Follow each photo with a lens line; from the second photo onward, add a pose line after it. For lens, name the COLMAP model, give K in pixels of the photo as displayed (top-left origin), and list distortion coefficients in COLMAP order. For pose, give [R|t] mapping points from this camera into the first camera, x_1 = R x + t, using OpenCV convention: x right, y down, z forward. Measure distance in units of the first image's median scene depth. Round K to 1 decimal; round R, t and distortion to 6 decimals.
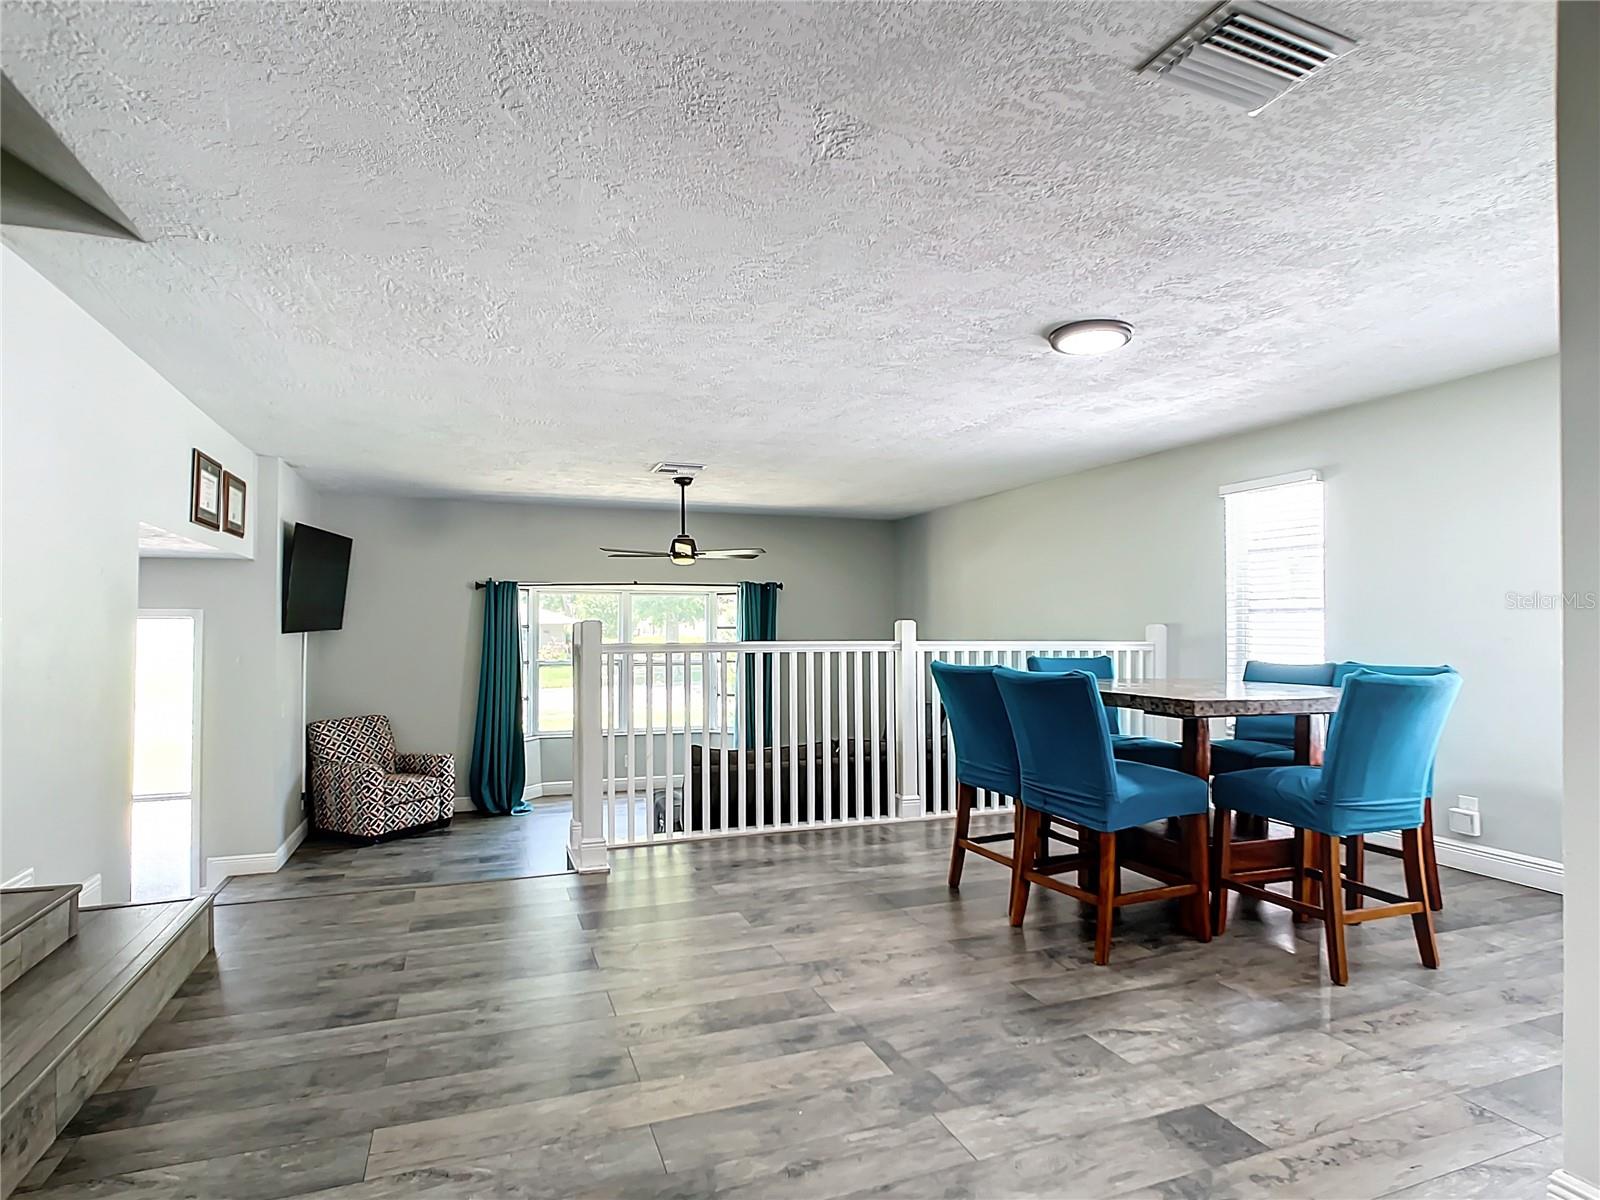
lens RADIAL K [[825.7, 0, 800.0], [0, 825.7, 600.0], [0, 0, 1]] dist [-0.001590, 0.000101]
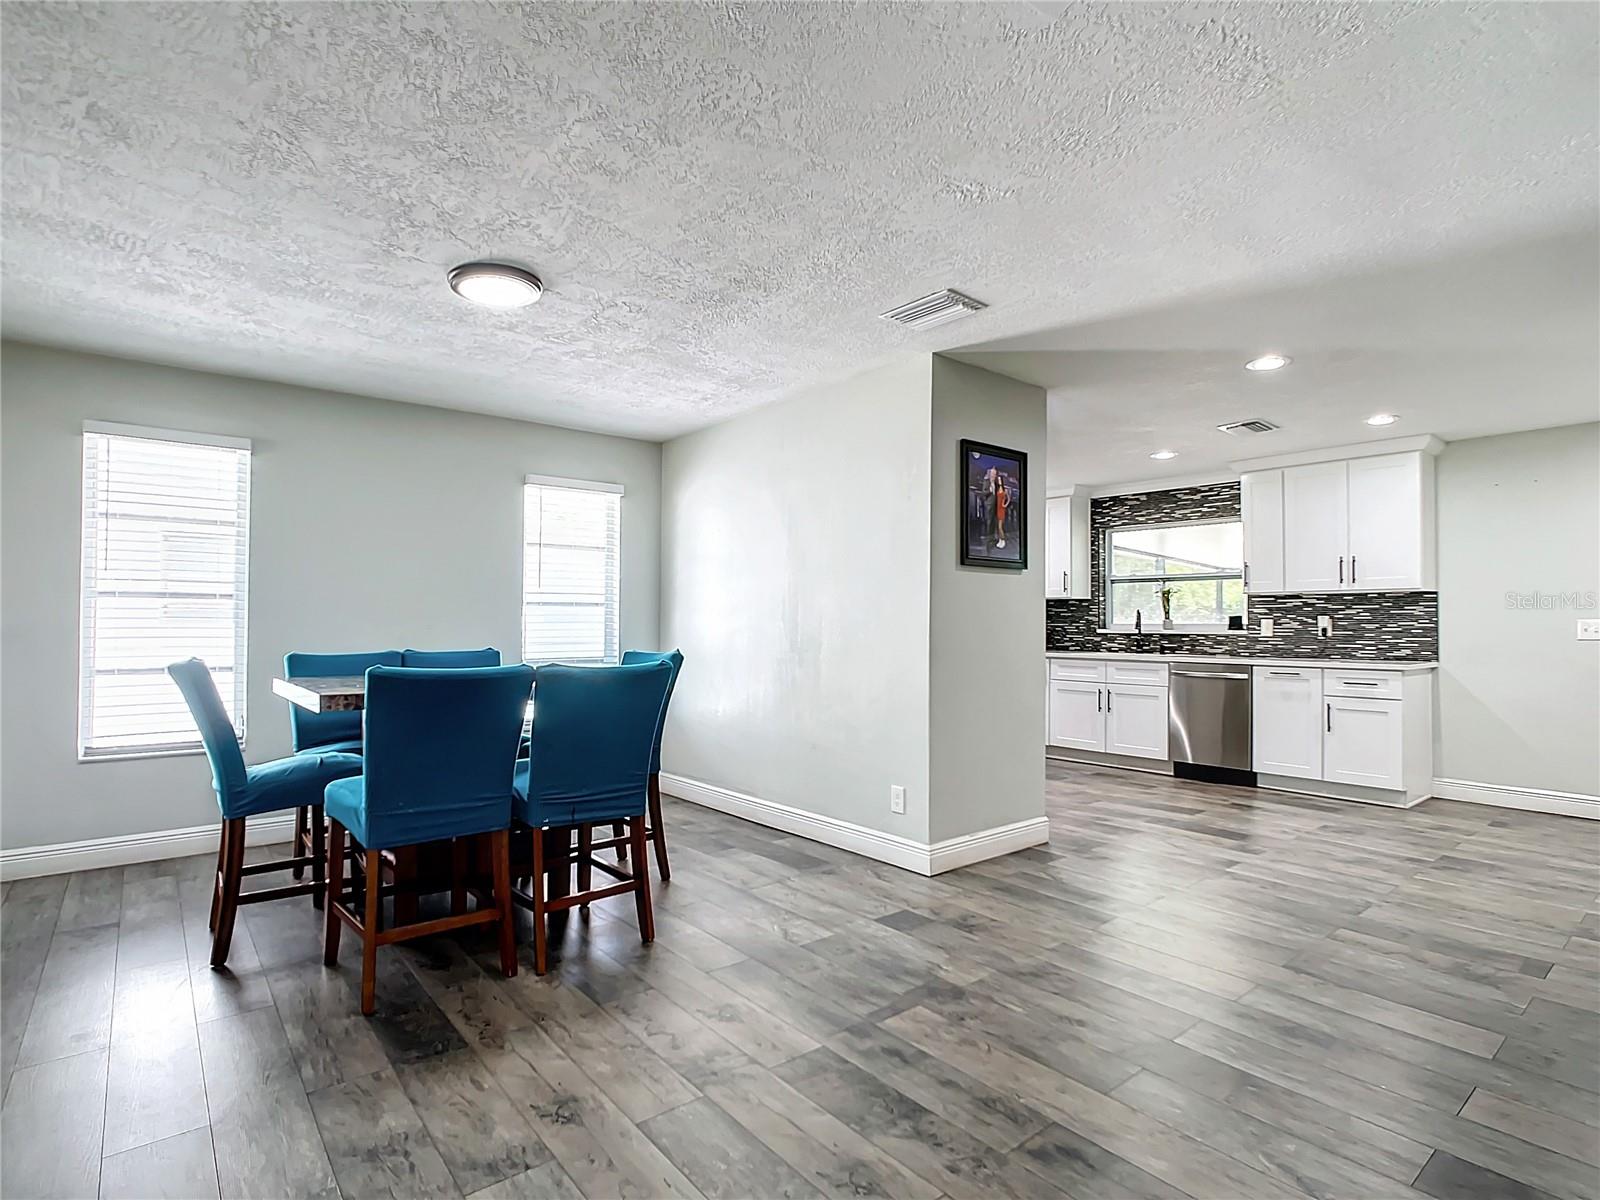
lens RADIAL K [[829.6, 0, 851.8], [0, 829.6, 607.5], [0, 0, 1]] dist [-0.003323, -0.000336]
pose [[-0.321078, 0.014003, 0.946949, -0.658329], [-0.036977, 0.998943, -0.027310, 0.034666], [-0.946331, -0.043784, -0.320221, 1.013518]]
